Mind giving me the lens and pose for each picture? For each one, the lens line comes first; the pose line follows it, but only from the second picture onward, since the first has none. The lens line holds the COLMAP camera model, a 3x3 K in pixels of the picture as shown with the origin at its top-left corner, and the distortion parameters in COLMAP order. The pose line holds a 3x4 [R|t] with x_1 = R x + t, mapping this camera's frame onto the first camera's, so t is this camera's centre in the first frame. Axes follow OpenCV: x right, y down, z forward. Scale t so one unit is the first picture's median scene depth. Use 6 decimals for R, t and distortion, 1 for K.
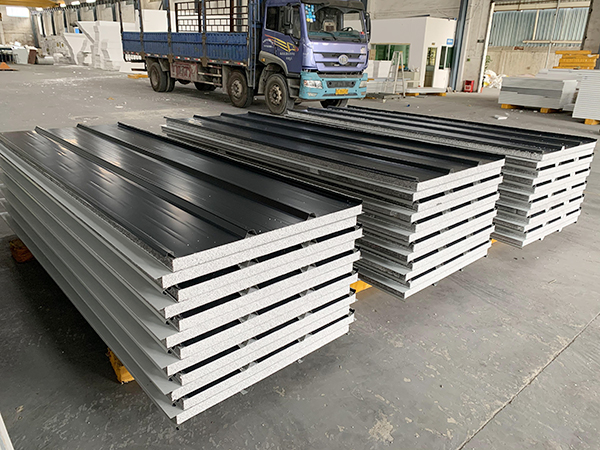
lens RADIAL K [[459.1, 0, 298.2], [0, 459.1, 221.7], [0, 0, 1]] dist [0.020549, -0.020836]
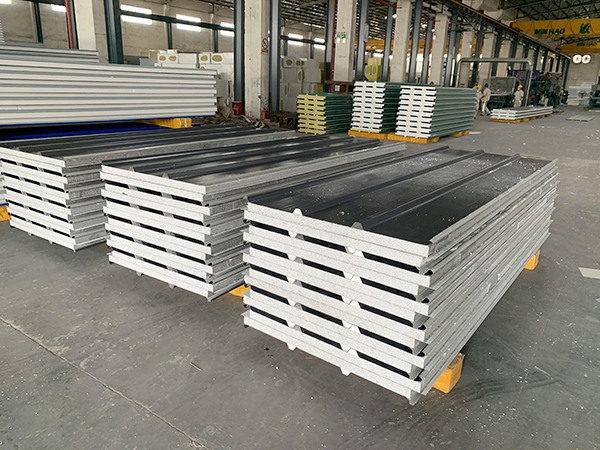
lens RADIAL K [[459.1, 0, 295.2], [0, 459.1, 222.5], [0, 0, 1]] dist [0.020549, -0.020836]
pose [[0.249912, 0.294834, -0.922289, 1.585778], [-0.358079, 0.913128, 0.194877, -0.371394], [0.899624, 0.281551, 0.333775, 1.095304]]
